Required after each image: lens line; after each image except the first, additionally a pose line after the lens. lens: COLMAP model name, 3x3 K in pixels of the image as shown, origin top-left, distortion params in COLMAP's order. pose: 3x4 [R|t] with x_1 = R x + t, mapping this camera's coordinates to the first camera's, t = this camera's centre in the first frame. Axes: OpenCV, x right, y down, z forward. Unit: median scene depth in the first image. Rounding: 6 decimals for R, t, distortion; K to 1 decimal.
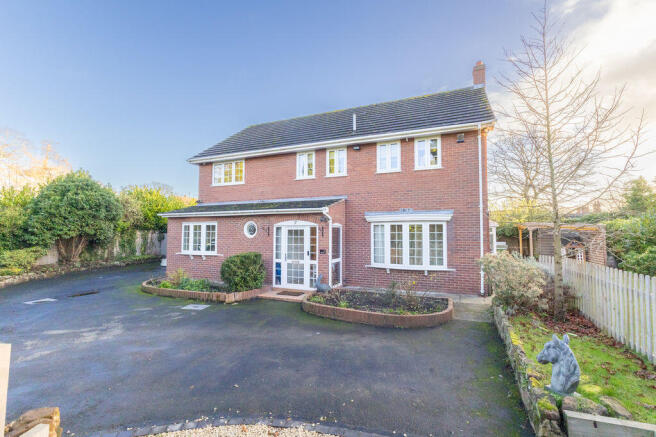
lens RADIAL K [[302.0, 0, 328.0], [0, 302.0, 218.5], [0, 0, 1]] dist [0.003433, 0.000280]
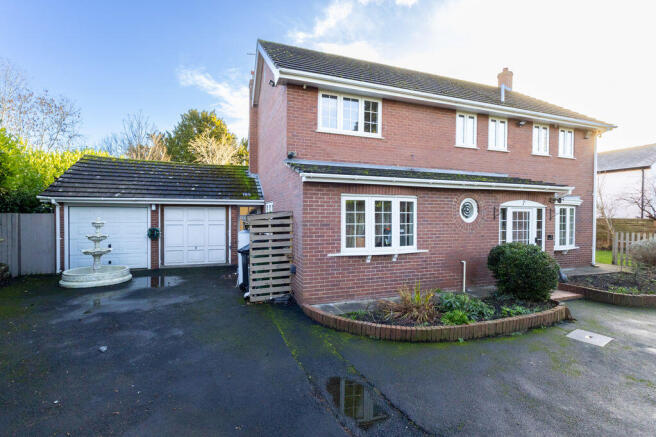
lens RADIAL K [[302.0, 0, 328.0], [0, 302.0, 218.5], [0, 0, 1]] dist [0.003433, 0.000280]
pose [[0.725028, -0.005176, 0.688700, -0.905777], [-0.038675, 0.998088, 0.048217, 0.031985], [-0.687632, -0.061595, 0.723442, 0.682721]]
